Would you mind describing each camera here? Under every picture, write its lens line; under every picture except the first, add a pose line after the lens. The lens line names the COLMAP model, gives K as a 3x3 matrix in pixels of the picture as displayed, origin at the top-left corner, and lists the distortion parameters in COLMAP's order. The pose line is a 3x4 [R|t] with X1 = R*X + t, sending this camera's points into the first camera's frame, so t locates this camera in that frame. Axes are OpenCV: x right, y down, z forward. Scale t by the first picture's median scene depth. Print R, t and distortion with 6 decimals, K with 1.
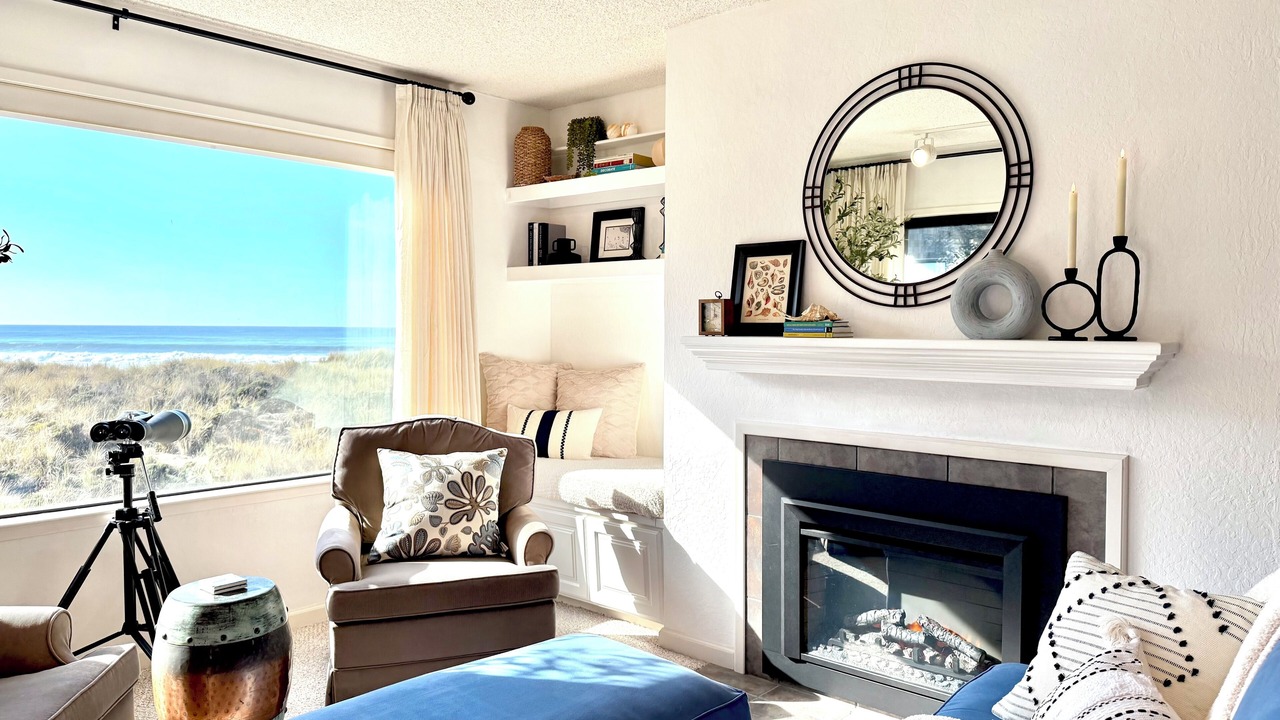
lens RADIAL K [[890.9, 0, 640.0], [0, 890.9, 360.0], [0, 0, 1]] dist [0.134393, -0.182436]
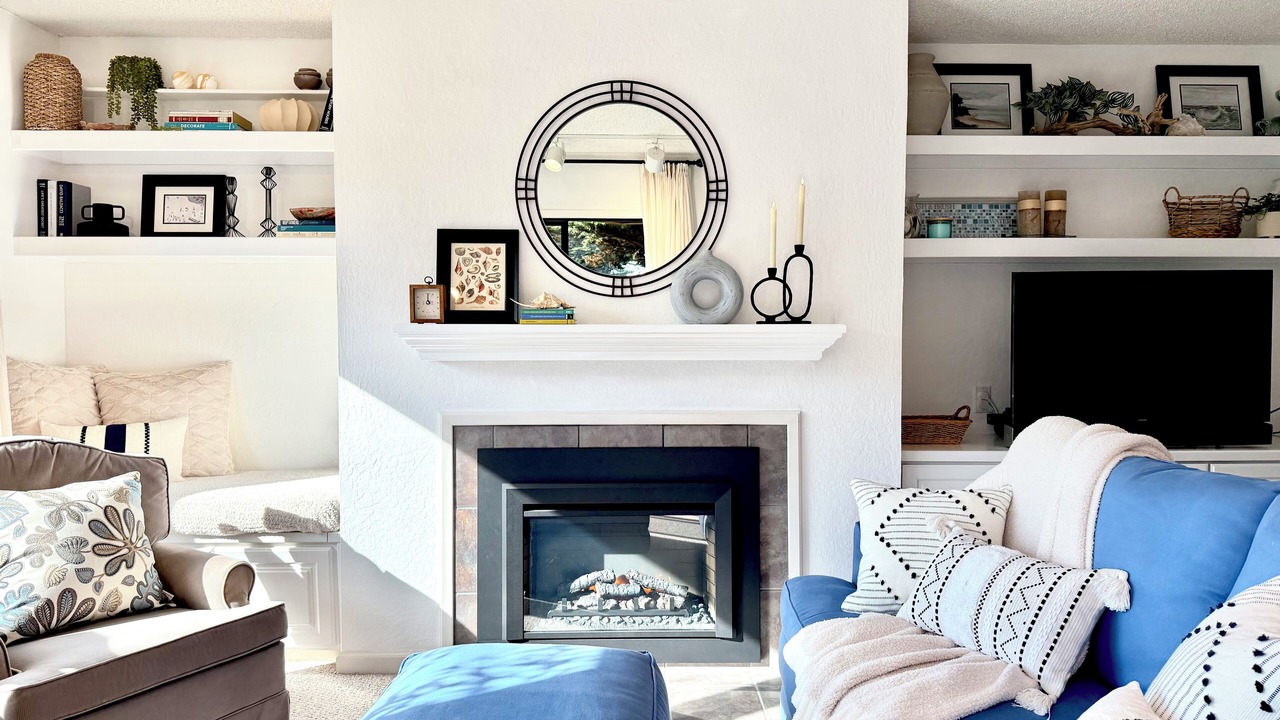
lens RADIAL K [[890.9, 0, 640.0], [0, 890.9, 360.0], [0, 0, 1]] dist [0.134393, -0.182436]
pose [[0.743462, -0.025636, 0.668286, -0.390532], [0.029415, 0.999551, 0.005620, 0.012790], [-0.668131, 0.015480, 0.743883, 0.143312]]
